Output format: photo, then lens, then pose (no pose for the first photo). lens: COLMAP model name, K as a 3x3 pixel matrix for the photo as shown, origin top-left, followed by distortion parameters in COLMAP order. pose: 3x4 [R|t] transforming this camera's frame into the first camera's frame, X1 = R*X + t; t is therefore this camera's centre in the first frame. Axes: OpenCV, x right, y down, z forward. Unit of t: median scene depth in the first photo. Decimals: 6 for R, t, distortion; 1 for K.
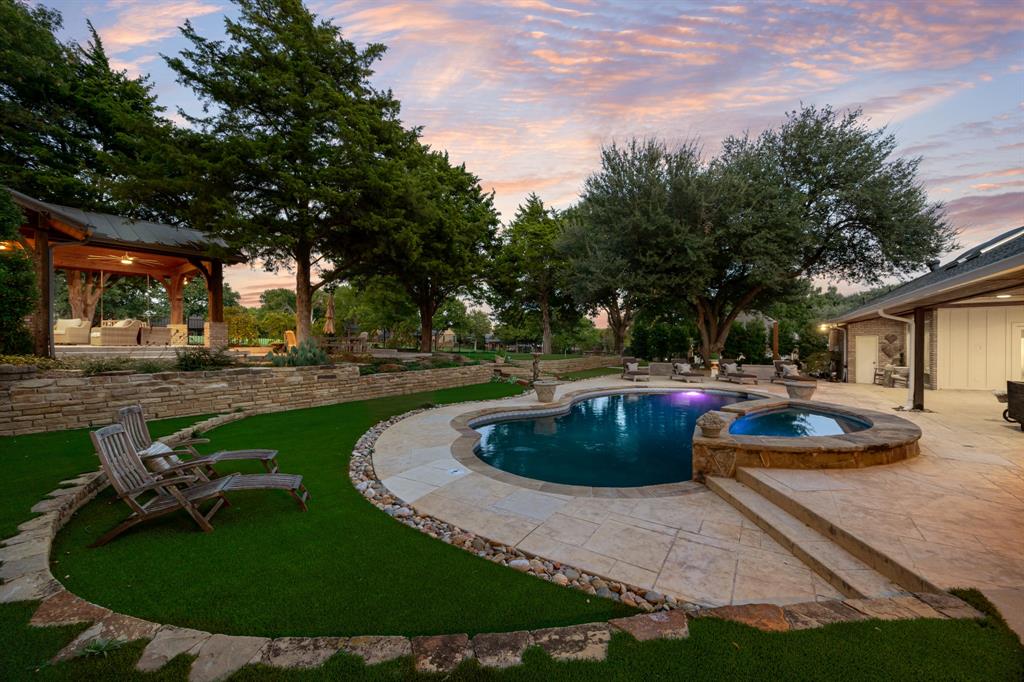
lens RADIAL K [[396.6, 0, 512.4], [0, 396.6, 346.9], [0, 0, 1]] dist [0.002013, 0.000250]
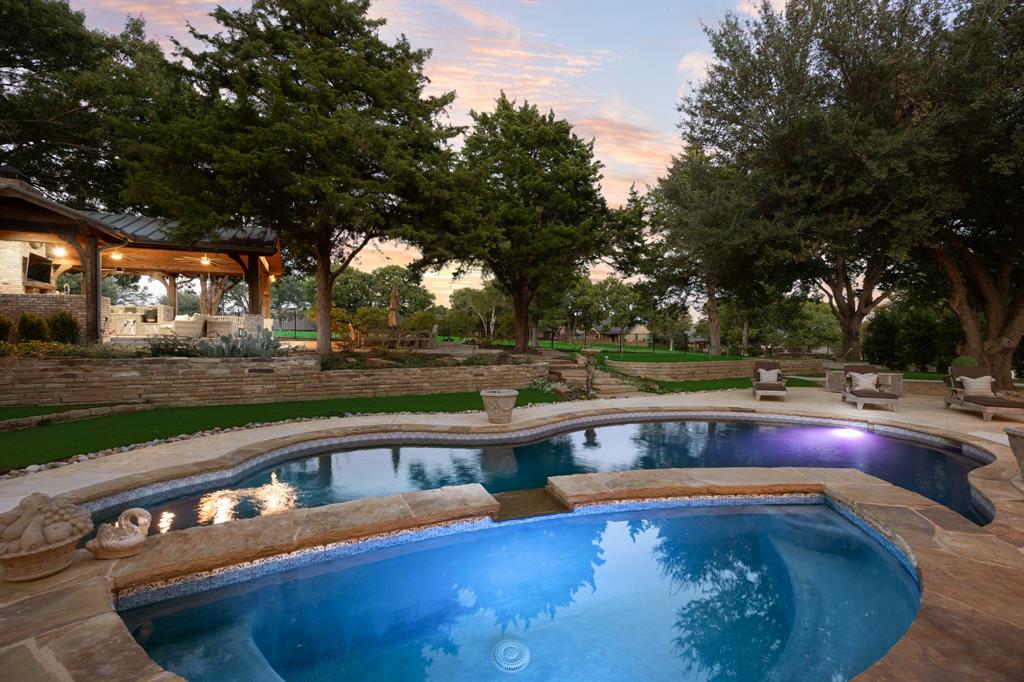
lens RADIAL K [[444.5, 0, 511.3], [0, 444.5, 344.3], [0, 0, 1]] dist [-0.003981, -0.000229]
pose [[0.882837, 0.006812, -0.469629, 0.416549], [-0.010156, 0.999938, -0.004589, 0.014222], [0.469569, 0.008821, 0.882852, 0.346839]]
